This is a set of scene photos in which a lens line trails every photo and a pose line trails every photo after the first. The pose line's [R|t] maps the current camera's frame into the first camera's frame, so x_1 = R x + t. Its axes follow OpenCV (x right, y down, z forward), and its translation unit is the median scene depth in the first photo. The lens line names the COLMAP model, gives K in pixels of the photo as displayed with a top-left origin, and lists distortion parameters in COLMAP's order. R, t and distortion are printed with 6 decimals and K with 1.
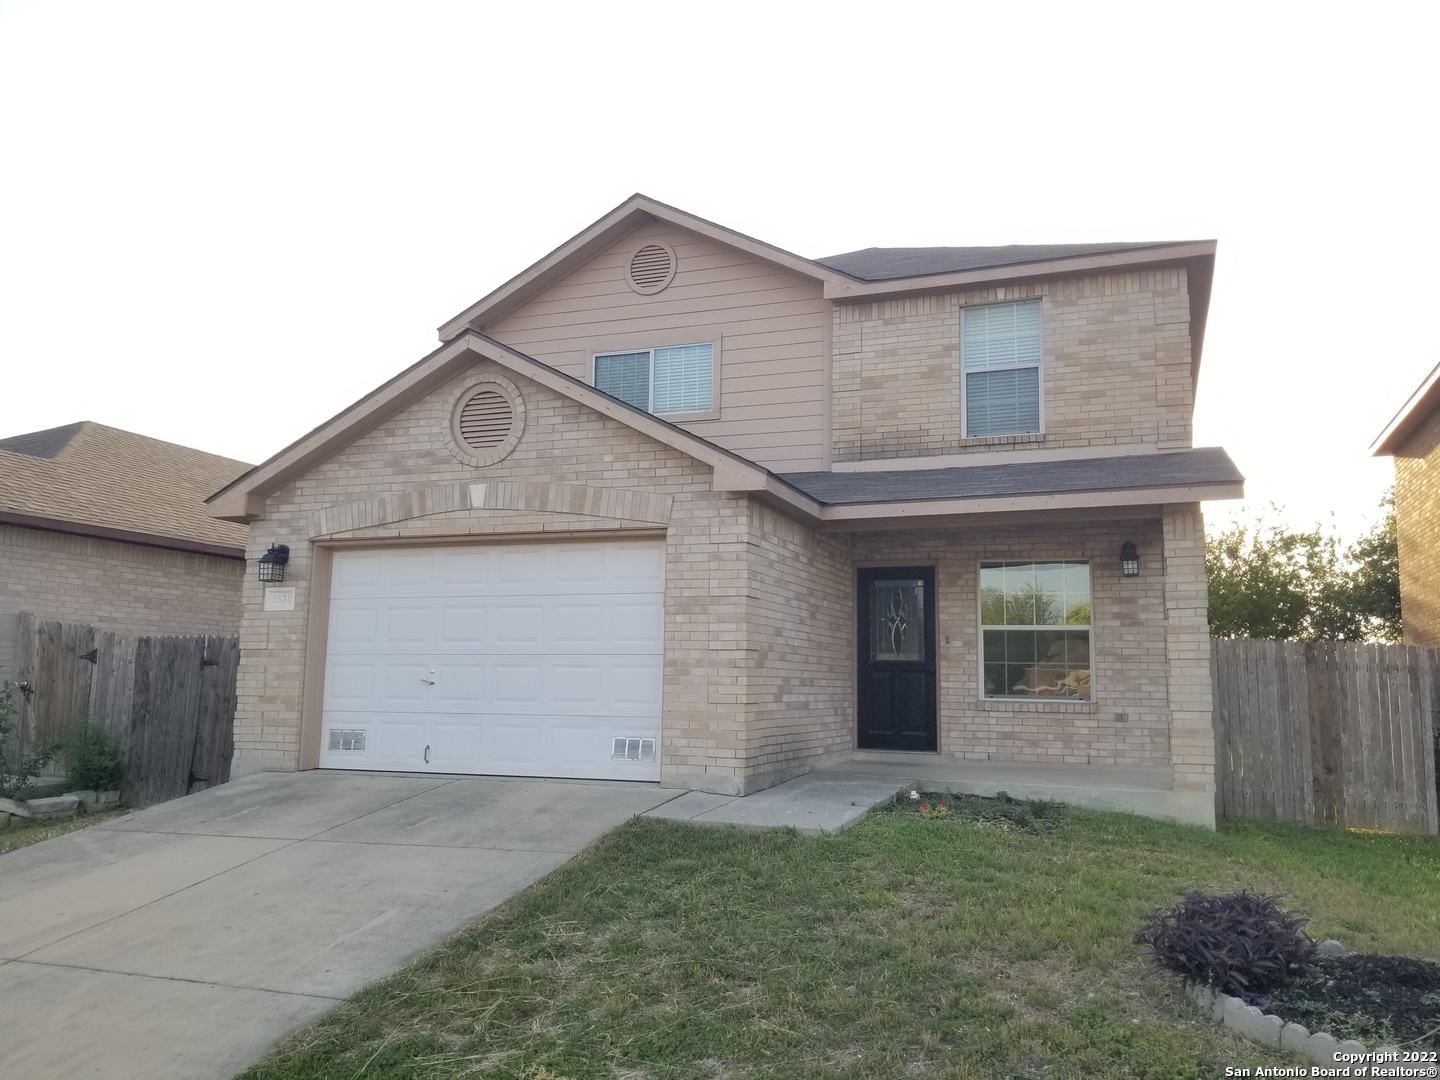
lens RADIAL K [[1131.8, 0, 734.2], [0, 1131.8, 537.8], [0, 0, 1]] dist [0.110024, -0.193551]
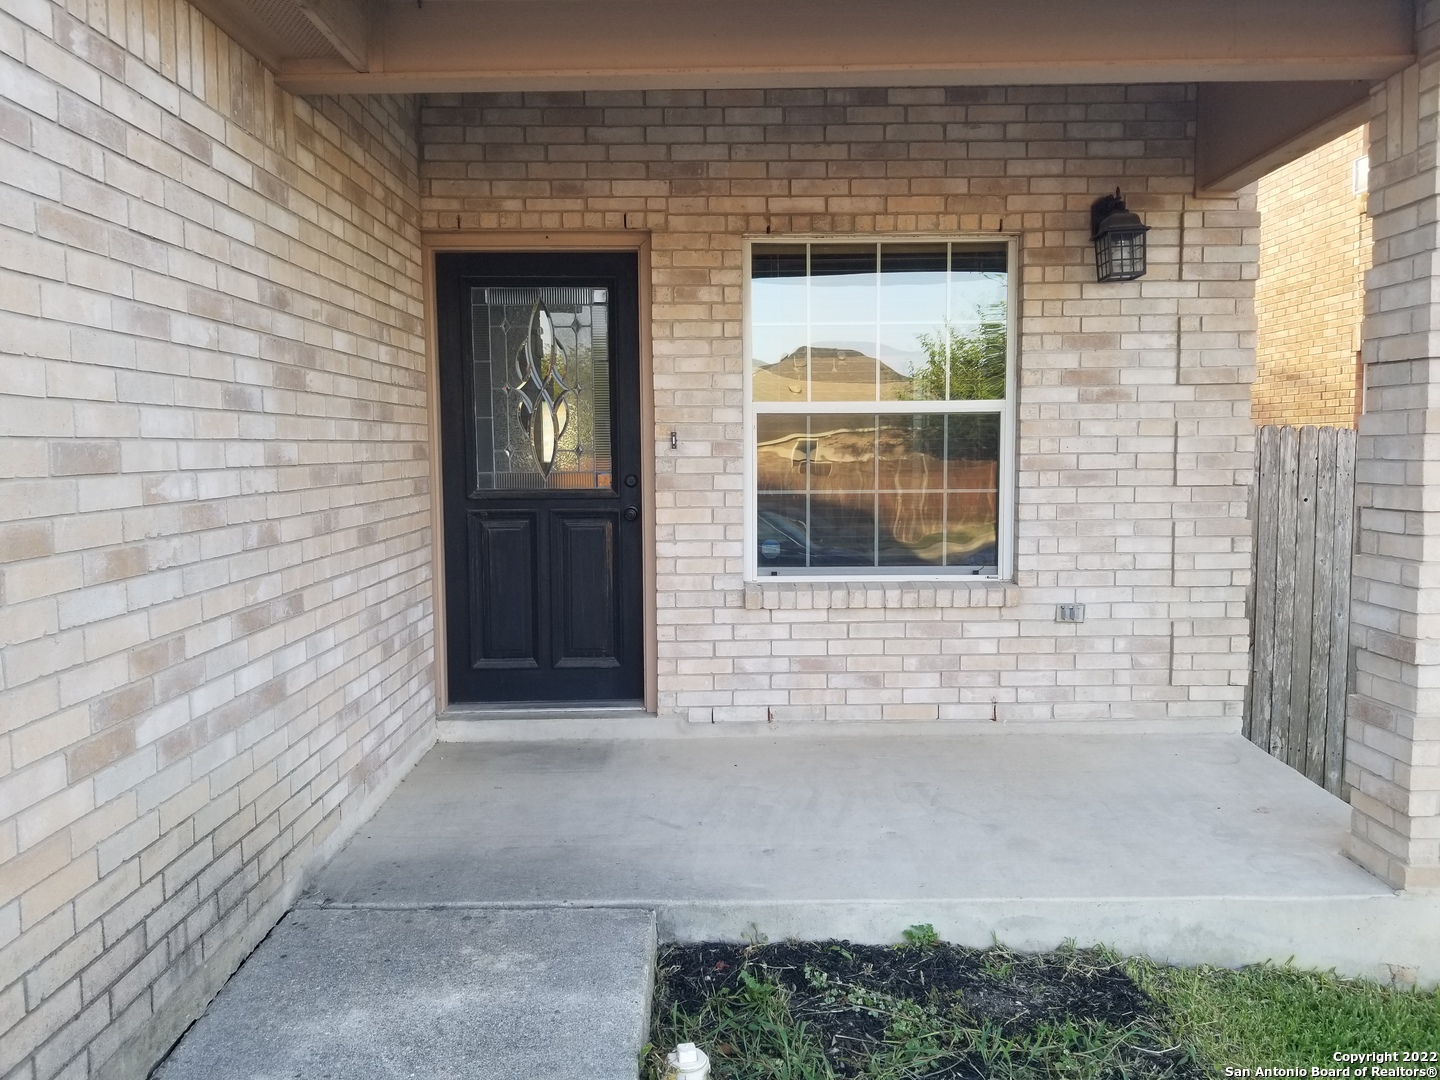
lens RADIAL K [[1131.8, 0, 734.2], [0, 1131.8, 537.8], [0, 0, 1]] dist [0.110024, -0.193551]
pose [[0.932225, -0.050143, 0.358388, 0.066248], [-0.026585, 0.978188, 0.206014, 0.043315], [-0.360901, -0.201579, 0.910558, 0.659717]]
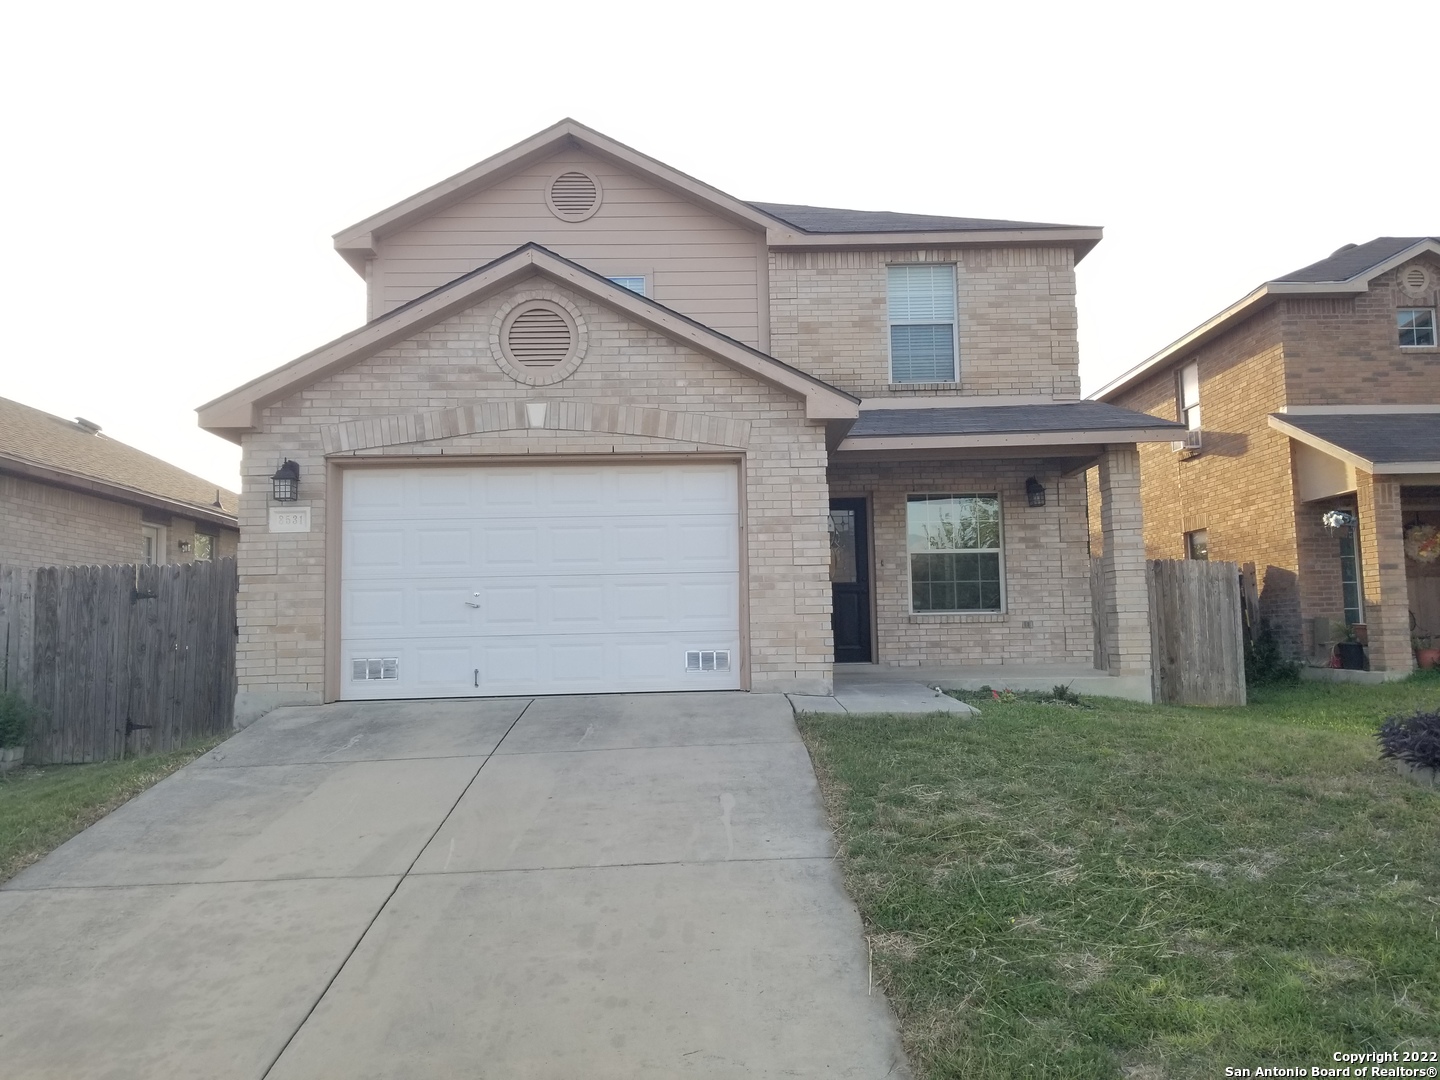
lens RADIAL K [[1131.8, 0, 734.2], [0, 1131.8, 537.8], [0, 0, 1]] dist [0.110024, -0.193551]
pose [[0.926957, -0.000074, 0.375168, -0.392328], [-0.015002, 0.999193, 0.037264, 0.026984], [-0.374868, -0.040171, 0.926207, 0.017918]]
